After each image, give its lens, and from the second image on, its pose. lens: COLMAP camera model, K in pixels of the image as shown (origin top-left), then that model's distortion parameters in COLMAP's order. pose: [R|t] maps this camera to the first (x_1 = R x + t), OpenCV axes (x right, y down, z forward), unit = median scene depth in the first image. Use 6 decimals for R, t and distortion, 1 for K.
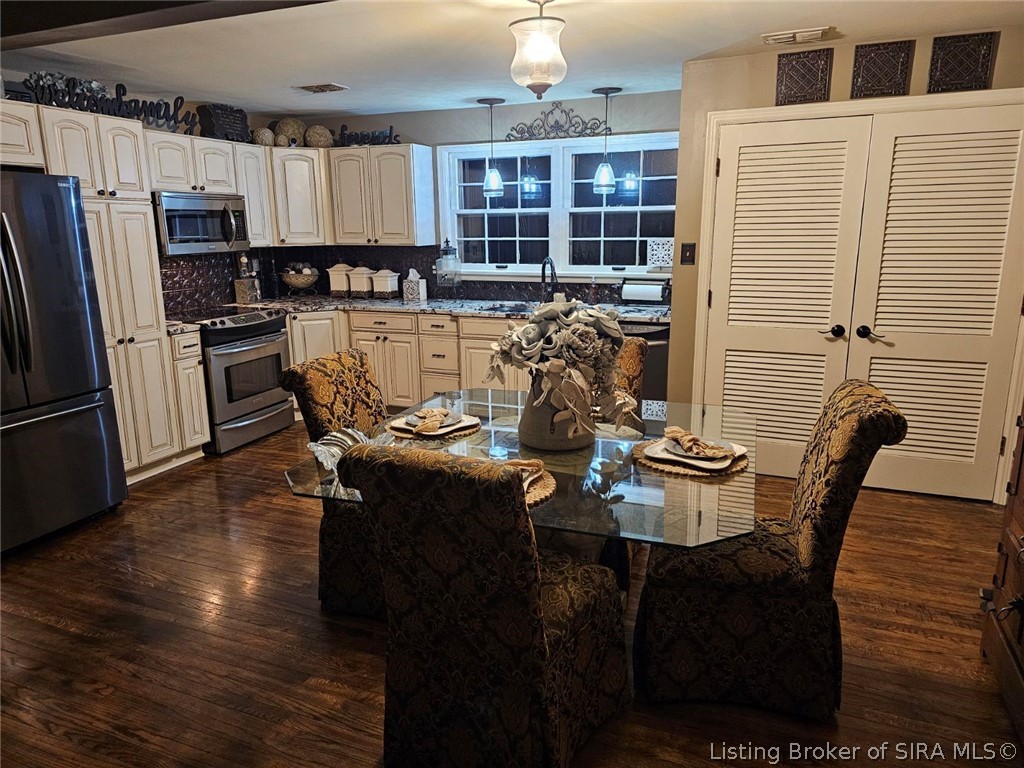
lens RADIAL K [[686.3, 0, 506.8], [0, 686.3, 378.8], [0, 0, 1]] dist [0.003782, -0.000097]
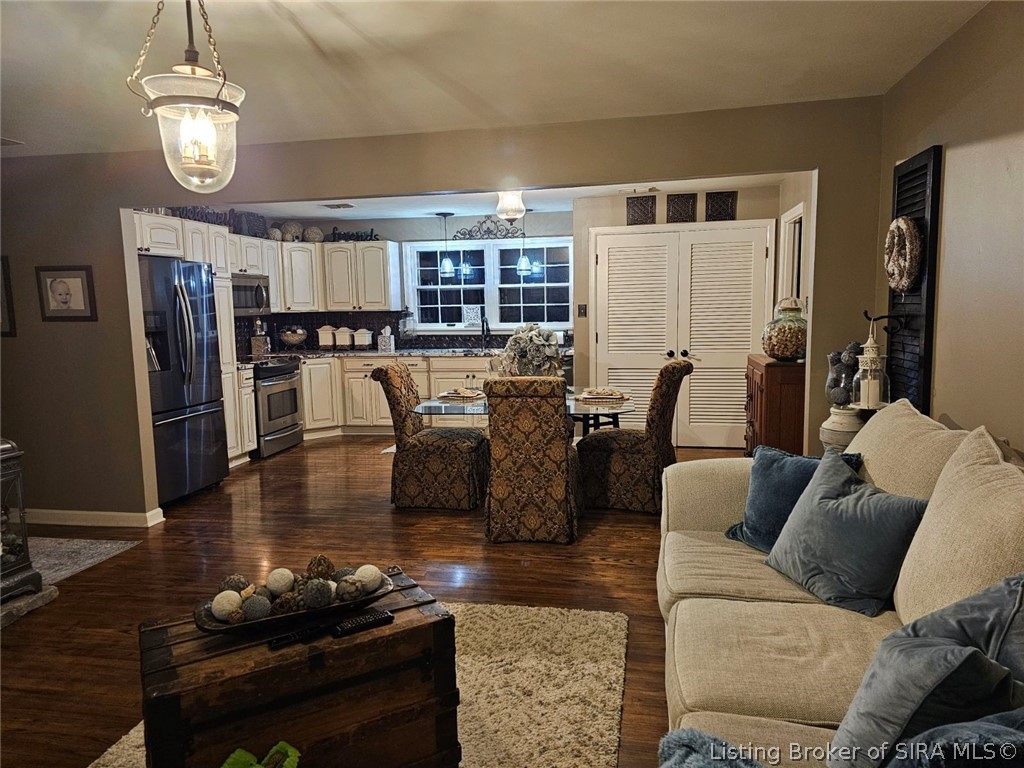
lens RADIAL K [[686.3, 0, 506.8], [0, 686.3, 378.8], [0, 0, 1]] dist [0.003782, -0.000097]
pose [[0.980502, -0.027311, 0.194603, -0.181178], [0.049631, 0.992607, -0.110762, 0.116655], [-0.190139, 0.118260, 0.974608, -0.417358]]
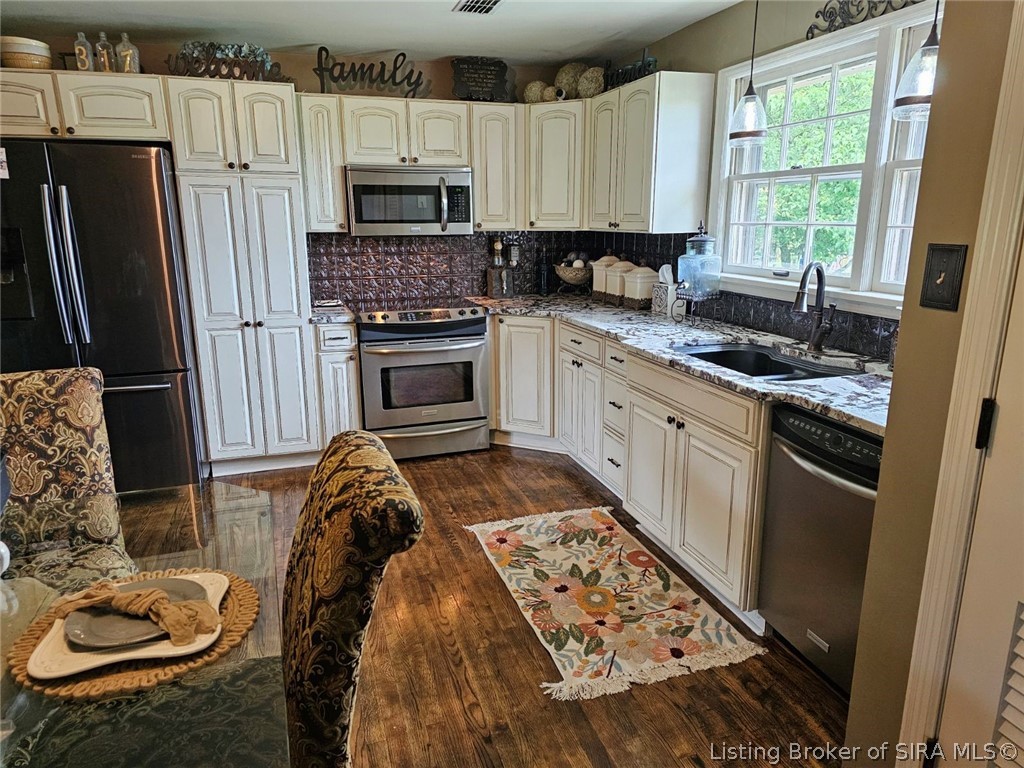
lens RADIAL K [[695.4, 0, 512.0], [0, 695.4, 384.0], [0, 0, 1]] dist [0.032203, -0.002103]
pose [[0.648014, 0.182324, -0.739483, 0.309847], [-0.168115, 0.981217, 0.094604, -0.096317], [0.742843, 0.063013, 0.666494, 0.482881]]
